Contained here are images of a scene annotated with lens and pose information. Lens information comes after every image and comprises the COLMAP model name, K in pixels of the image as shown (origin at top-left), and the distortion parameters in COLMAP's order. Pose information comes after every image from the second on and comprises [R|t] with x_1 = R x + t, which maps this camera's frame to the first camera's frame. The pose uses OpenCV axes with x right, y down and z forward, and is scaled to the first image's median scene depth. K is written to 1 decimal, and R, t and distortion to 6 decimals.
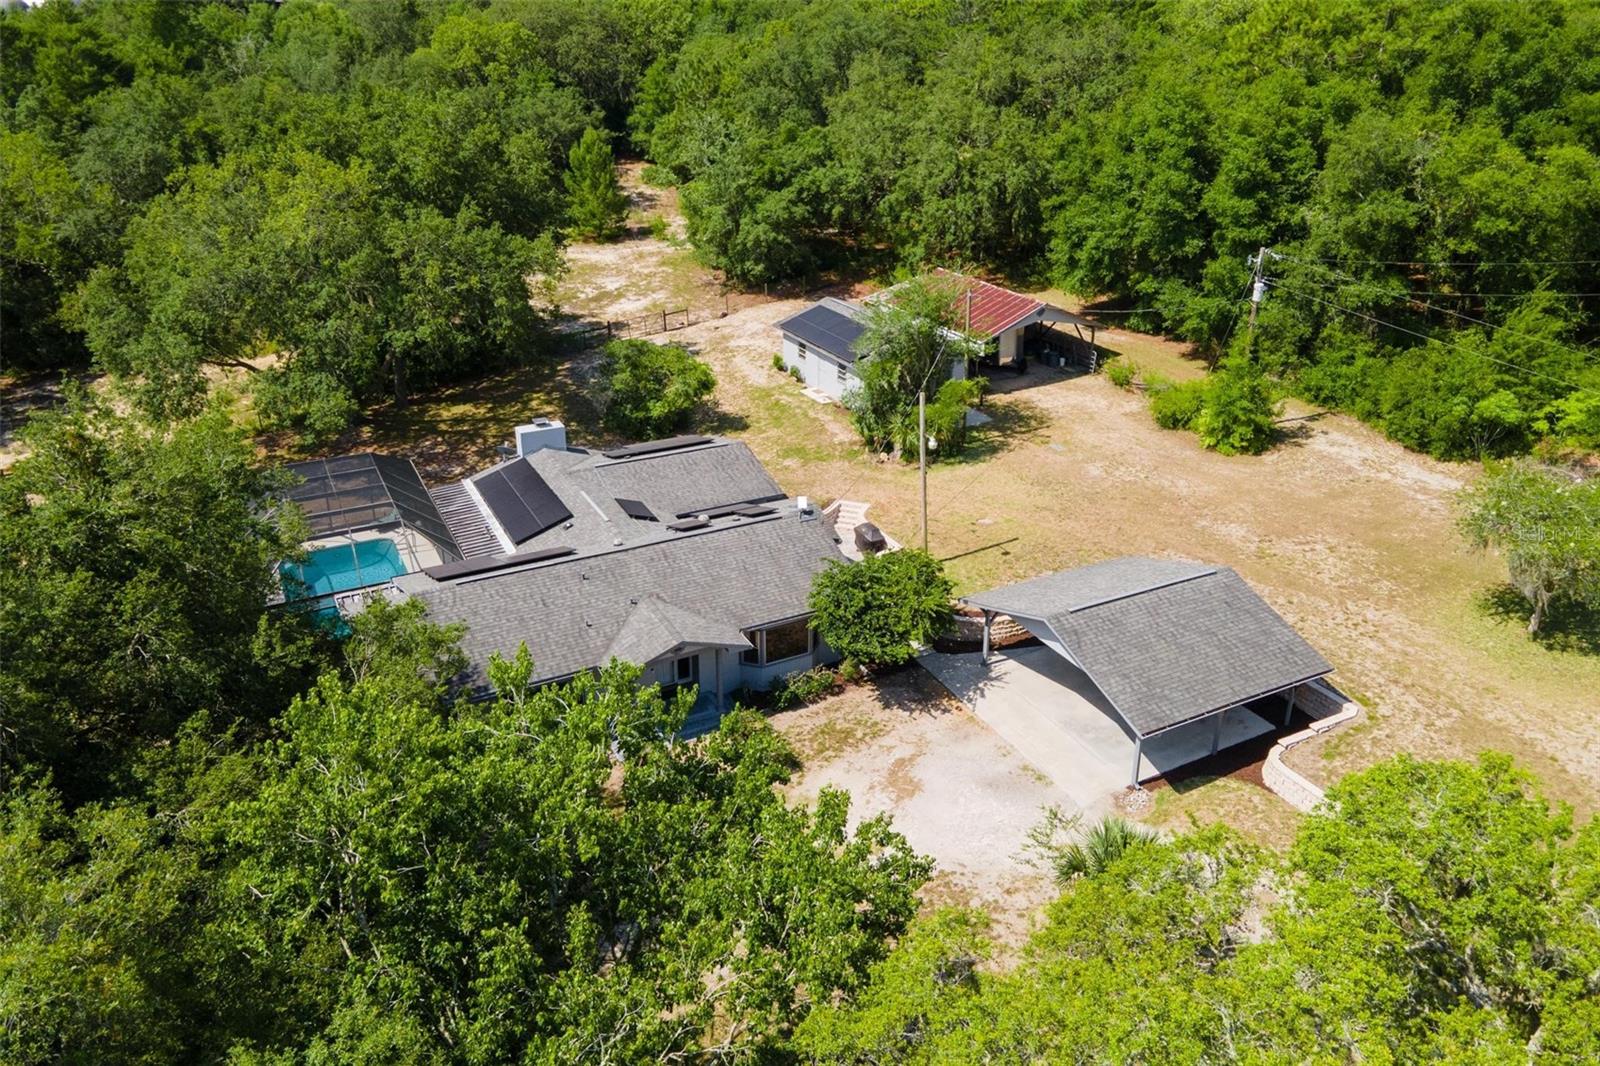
lens RADIAL K [[1144.5, 0, 800.0], [0, 1144.5, 533.0], [0, 0, 1]] dist [0.028241, -0.002820]
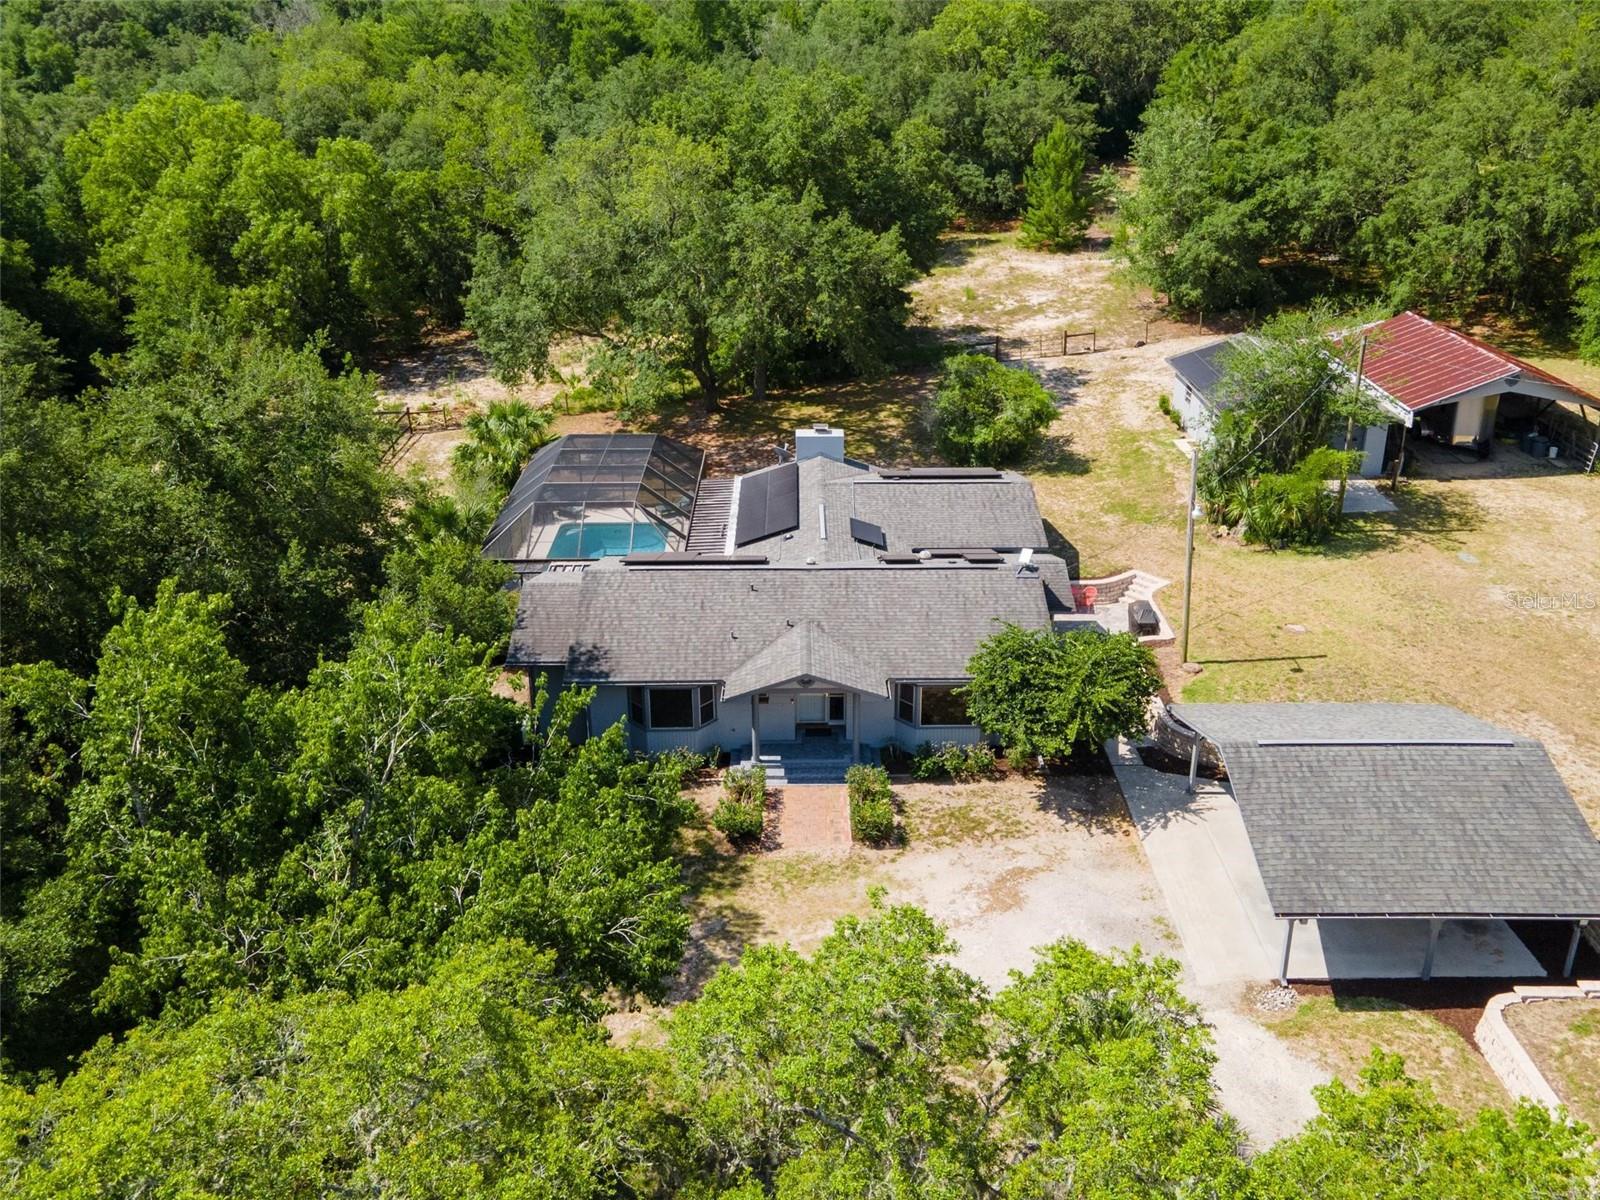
lens RADIAL K [[1288.5, 0, 789.8], [0, 1288.5, 595.5], [0, 0, 1]] dist [0.020552, 0.013974]
pose [[0.889642, 0.191046, -0.414774, 0.178569], [-0.187361, 0.981018, 0.049991, -0.009113], [0.416452, 0.033238, 0.908550, 0.037503]]
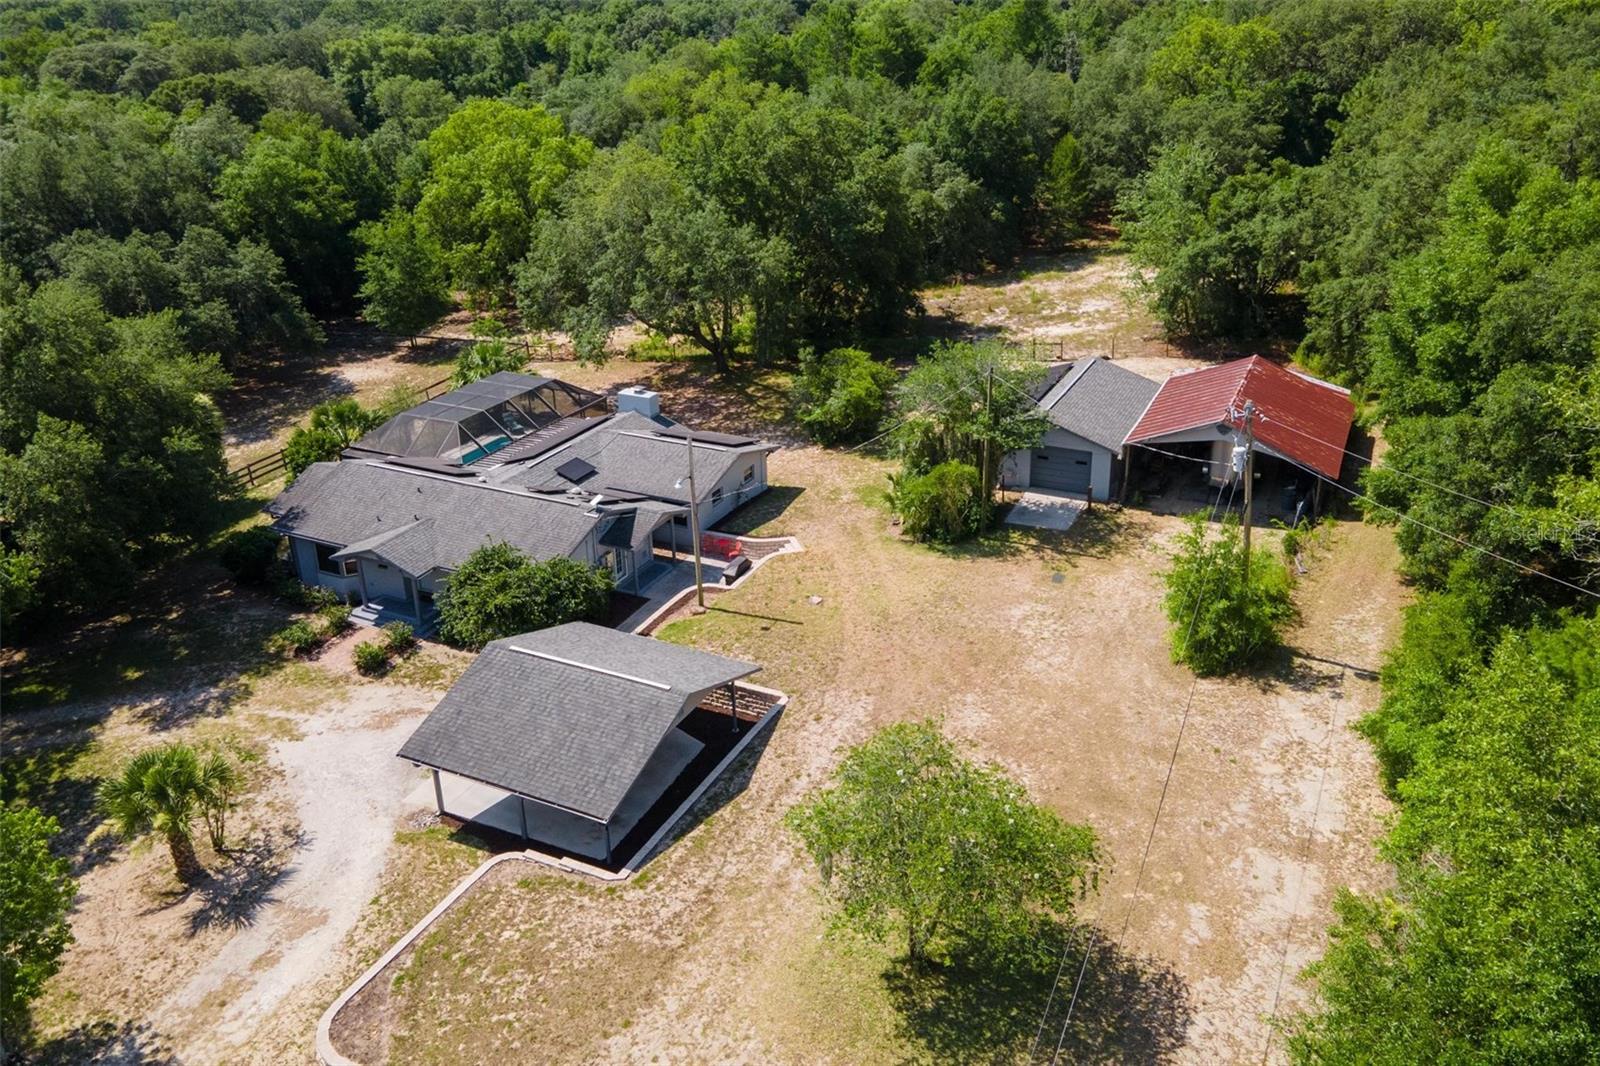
lens RADIAL K [[1189.3, 0, 800.0], [0, 1189.3, 533.0], [0, 0, 1]] dist [-0.002173, 0.055908]
pose [[0.596040, 0.326326, -0.733654, 0.699357], [-0.319713, 0.934591, 0.155959, -0.171910], [0.736560, 0.141601, 0.661384, 0.279148]]
